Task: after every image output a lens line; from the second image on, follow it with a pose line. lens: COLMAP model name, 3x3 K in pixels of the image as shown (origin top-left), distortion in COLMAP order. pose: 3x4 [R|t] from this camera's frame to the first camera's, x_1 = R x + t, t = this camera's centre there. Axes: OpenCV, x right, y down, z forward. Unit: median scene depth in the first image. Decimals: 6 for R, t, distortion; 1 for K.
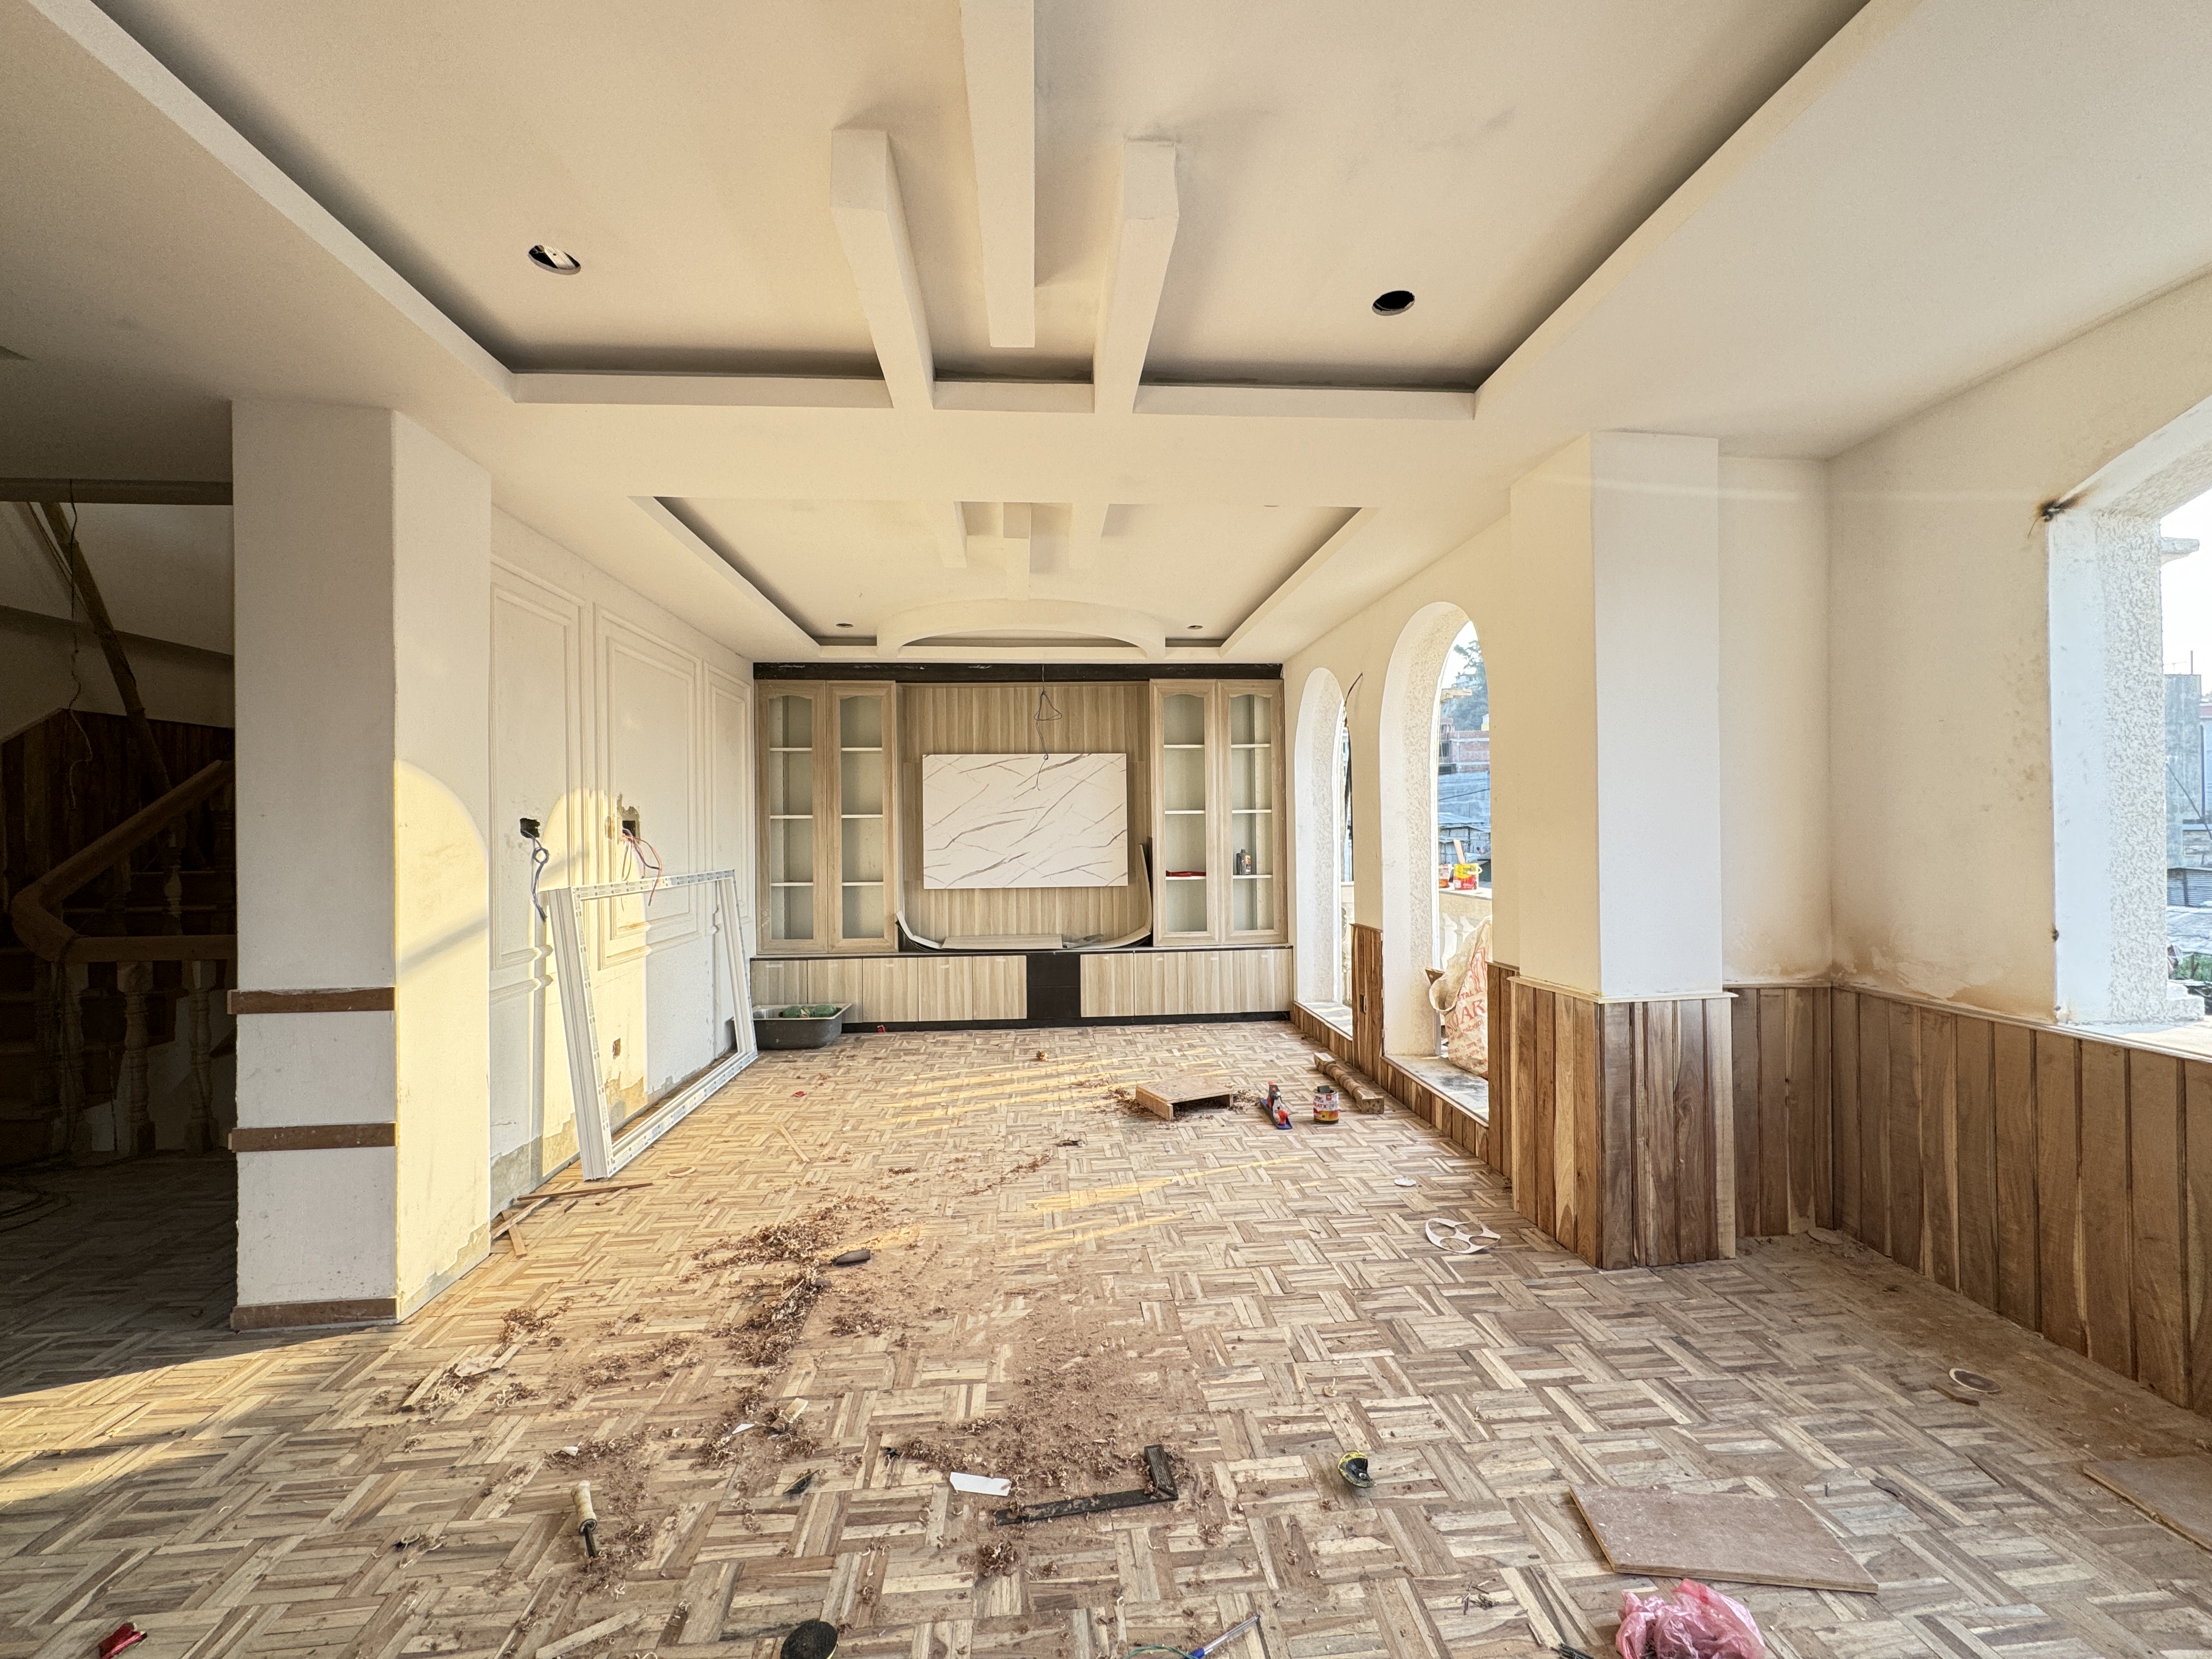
lens RADIAL K [[879.7, 0, 1104.0], [0, 879.7, 827.9], [0, 0, 1]] dist [-0.005559, 0.001320]
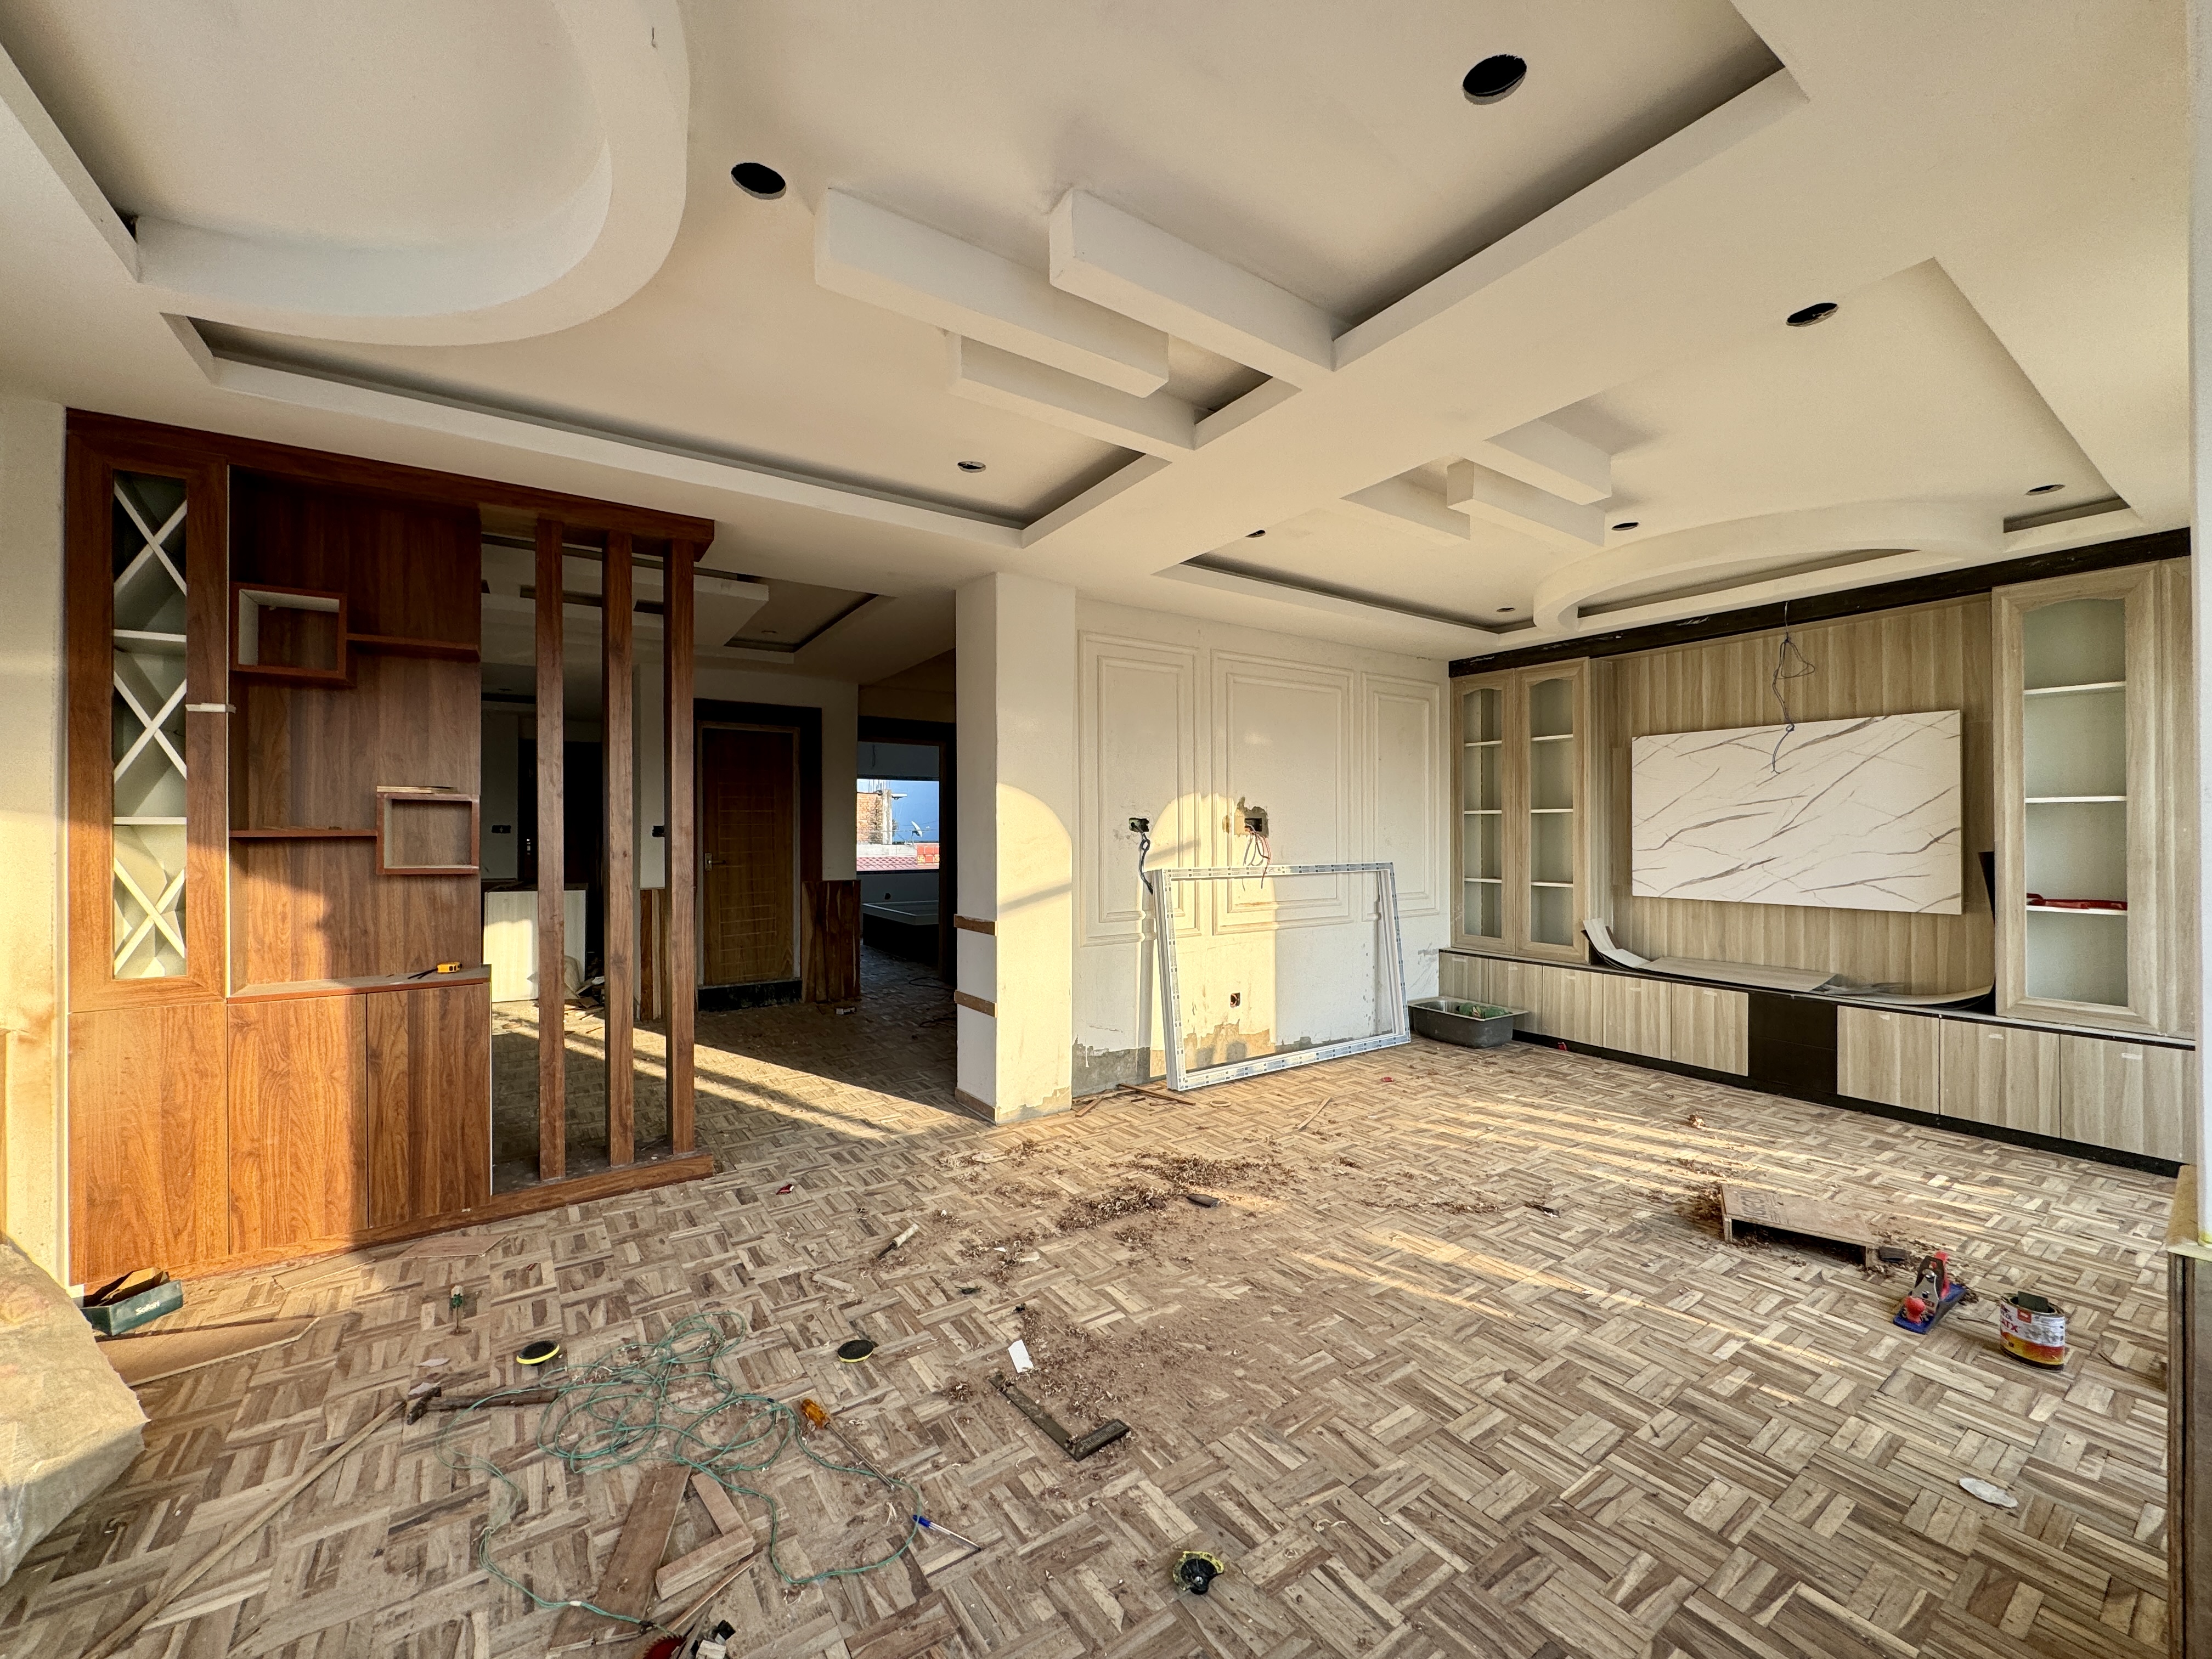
lens RADIAL K [[879.7, 0, 1104.3], [0, 879.7, 828.7], [0, 0, 1]] dist [-0.005559, 0.001320]
pose [[0.491312, 0.010323, -0.870923, 0.527461], [0.000073, 0.999929, 0.011894, -0.010132], [0.870984, -0.005907, 0.491276, 0.260693]]
